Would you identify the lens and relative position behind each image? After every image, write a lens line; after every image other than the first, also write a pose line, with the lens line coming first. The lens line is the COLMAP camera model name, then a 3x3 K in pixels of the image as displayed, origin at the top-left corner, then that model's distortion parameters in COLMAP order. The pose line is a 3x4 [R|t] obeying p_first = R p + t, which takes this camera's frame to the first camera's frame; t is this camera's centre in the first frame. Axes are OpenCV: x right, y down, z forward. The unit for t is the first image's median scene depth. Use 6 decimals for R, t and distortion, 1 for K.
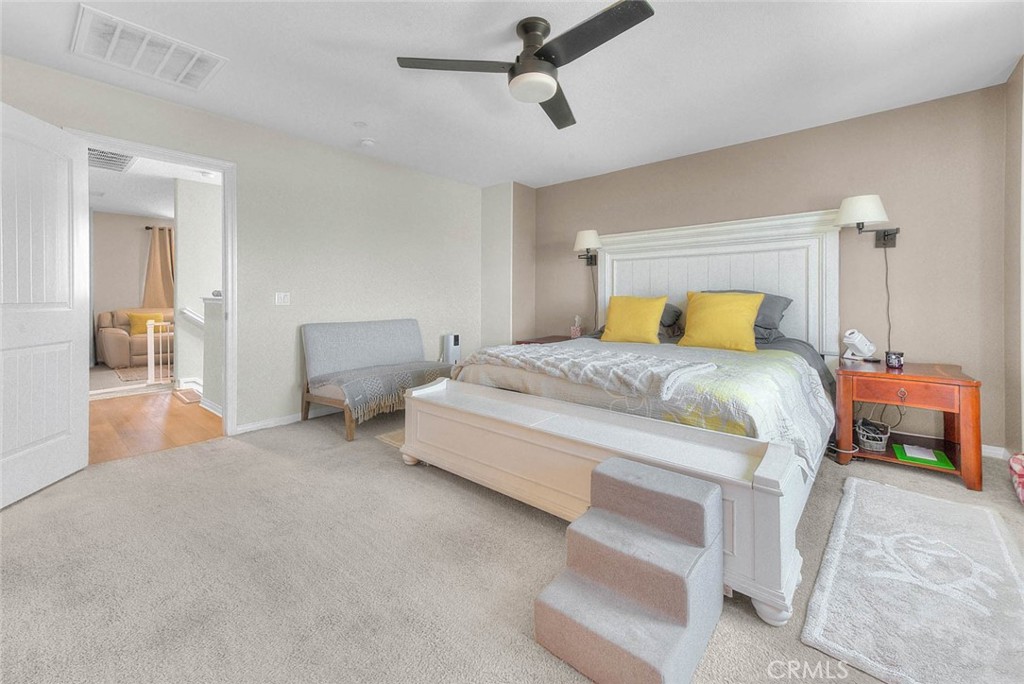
lens RADIAL K [[417.0, 0, 513.6], [0, 417.0, 297.6], [0, 0, 1]] dist [0.001149, 0.000040]
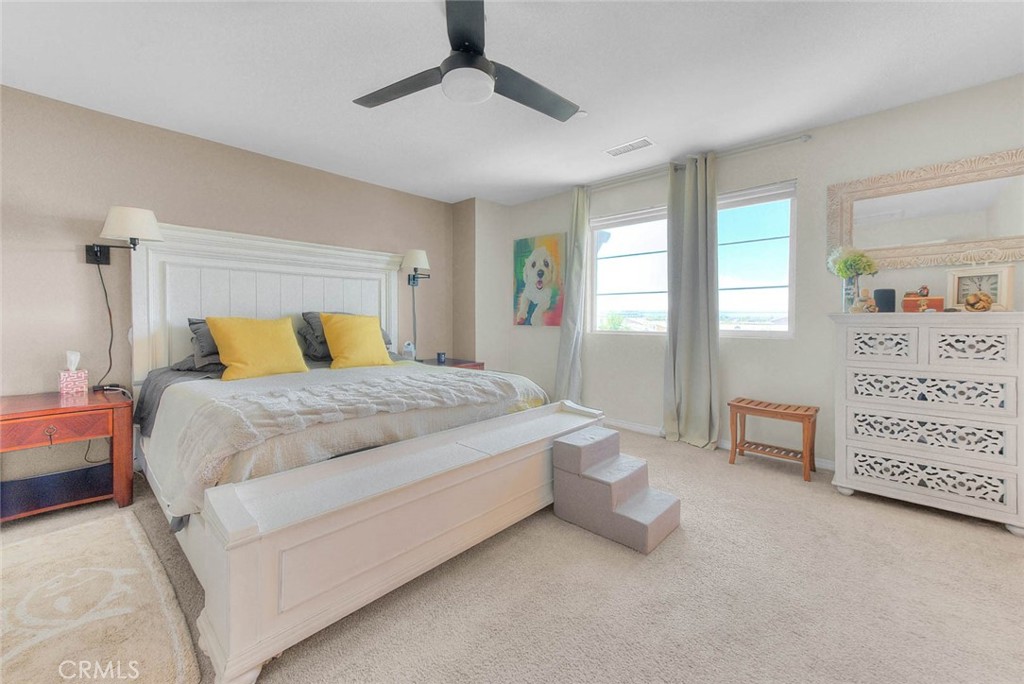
lens RADIAL K [[413.7, 0, 521.0], [0, 413.7, 324.9], [0, 0, 1]] dist [0.007396, -0.000239]
pose [[0.026645, -0.014841, 0.999535, -0.539630], [-0.003977, 0.999880, 0.014952, -0.003559], [-0.999637, -0.004374, 0.026582, 0.533448]]
